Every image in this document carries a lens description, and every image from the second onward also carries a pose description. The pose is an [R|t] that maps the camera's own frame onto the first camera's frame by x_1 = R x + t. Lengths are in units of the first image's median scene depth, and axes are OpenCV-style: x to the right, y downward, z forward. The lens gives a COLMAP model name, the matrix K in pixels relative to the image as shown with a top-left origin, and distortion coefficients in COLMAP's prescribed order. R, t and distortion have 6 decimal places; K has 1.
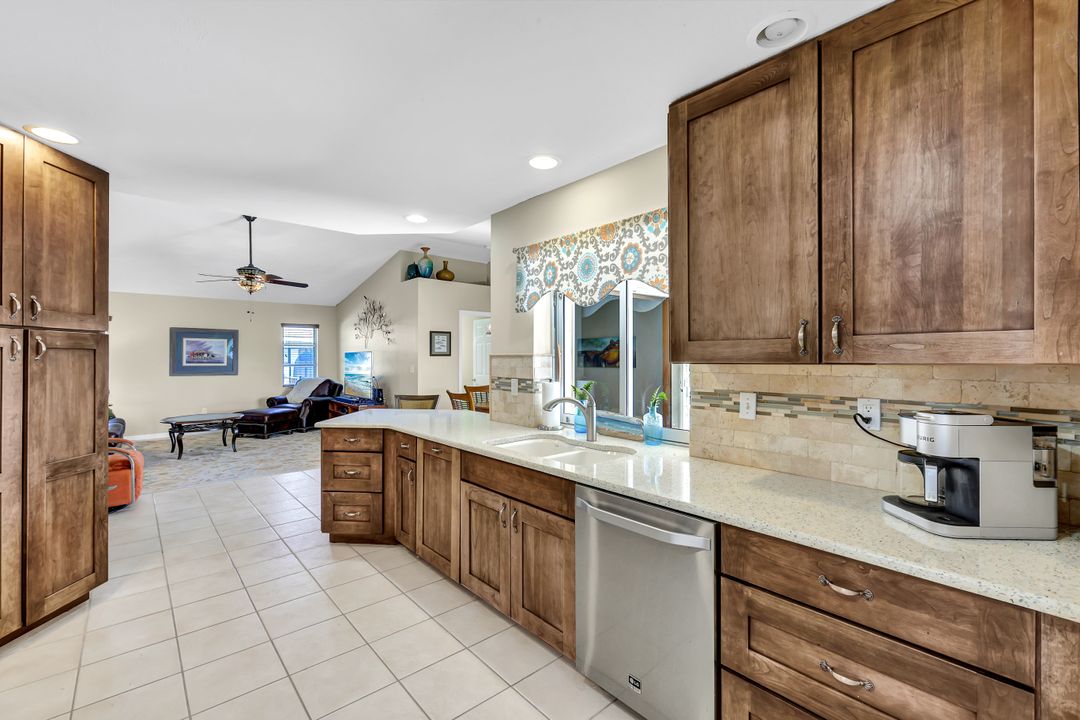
lens RADIAL K [[470.9, 0, 539.2], [0, 470.9, 353.7], [0, 0, 1]] dist [-0.000114, -0.000122]
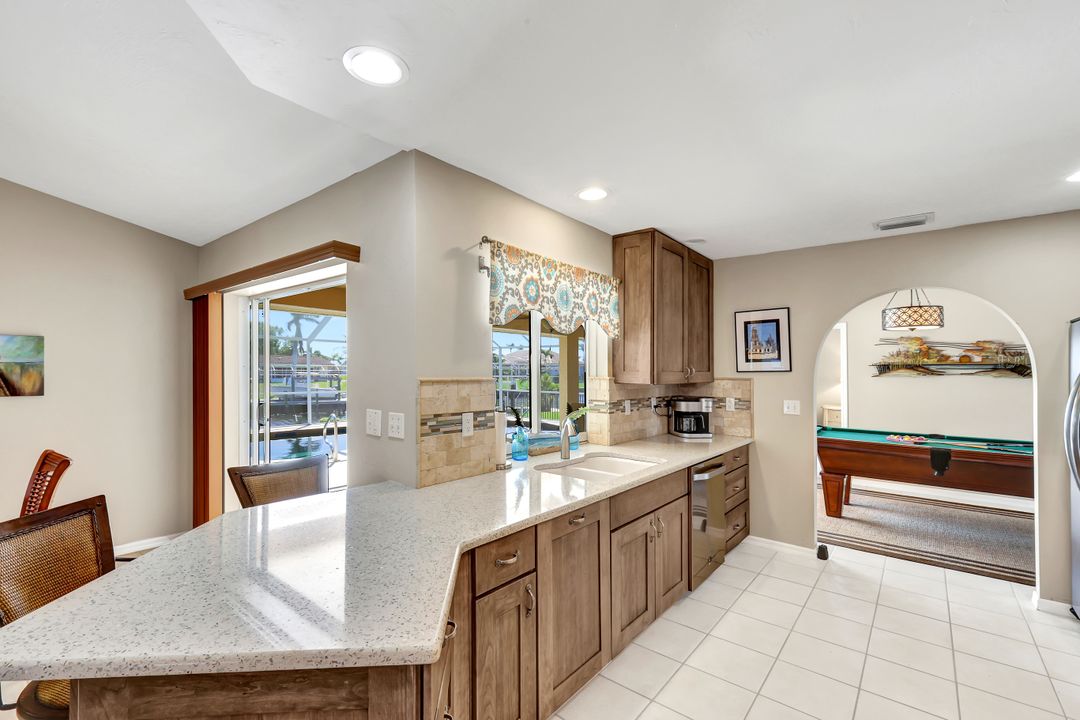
lens RADIAL K [[470.9, 0, 539.2], [0, 470.9, 353.7], [0, 0, 1]] dist [-0.000114, -0.000122]
pose [[-0.169014, 0.035021, 0.984991, -0.896602], [-0.016462, 0.999129, -0.038349, -0.012670], [-0.985476, -0.022697, -0.168291, 1.171346]]
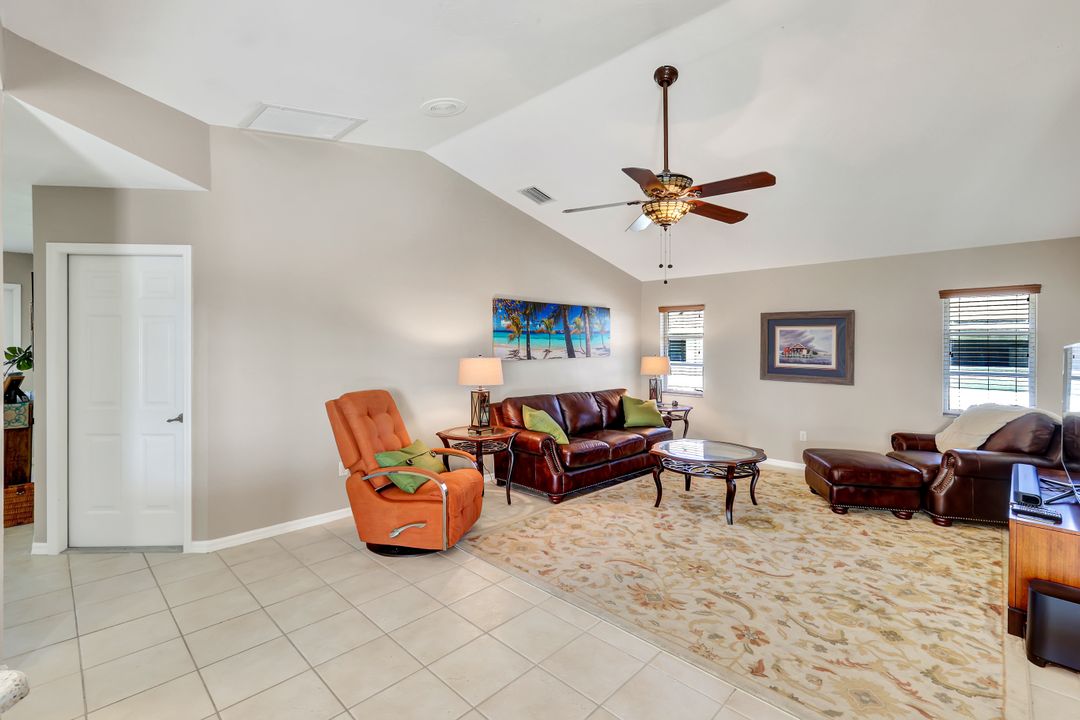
lens RADIAL K [[469.7, 0, 554.1], [0, 469.7, 347.6], [0, 0, 1]] dist [0.003470, 0.000279]
pose [[0.099958, -0.001560, -0.994990, -0.264320], [-0.006429, 0.999977, -0.002213, 0.003620], [0.994971, 0.006618, 0.099945, 1.742790]]
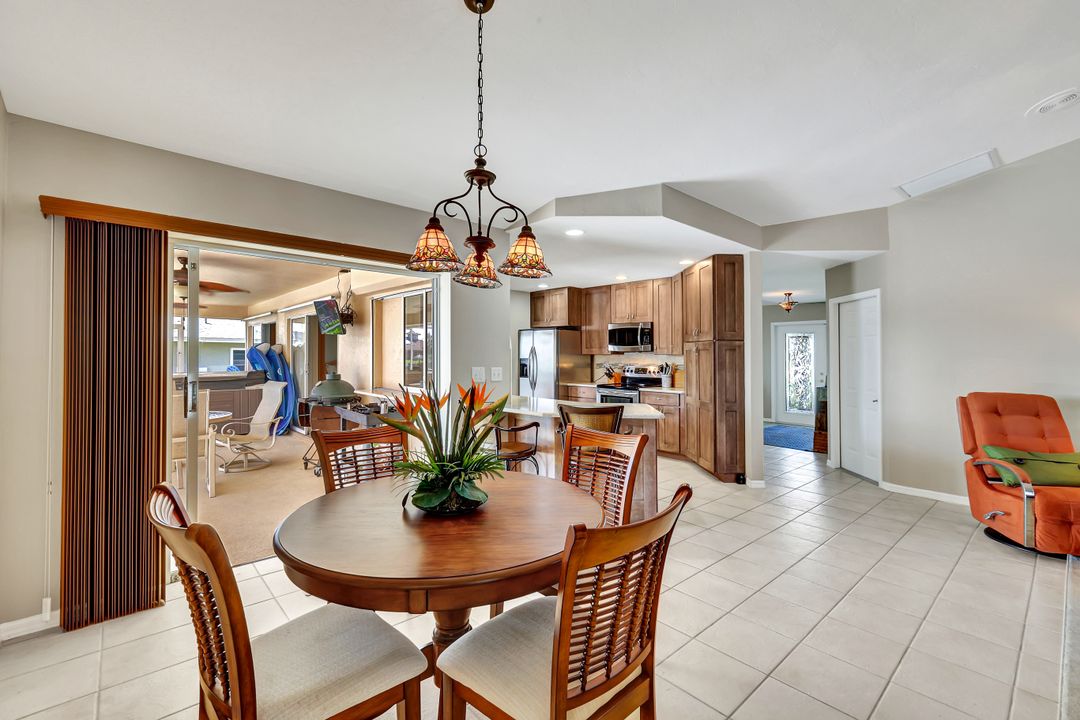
lens RADIAL K [[470.9, 0, 539.2], [0, 470.9, 353.7], [0, 0, 1]] dist [-0.000114, -0.000122]
pose [[-0.999947, -0.006190, -0.008177, -0.195592], [-0.006123, 0.999947, -0.008236, 0.025955], [0.008228, -0.008186, -0.999933, 2.732238]]
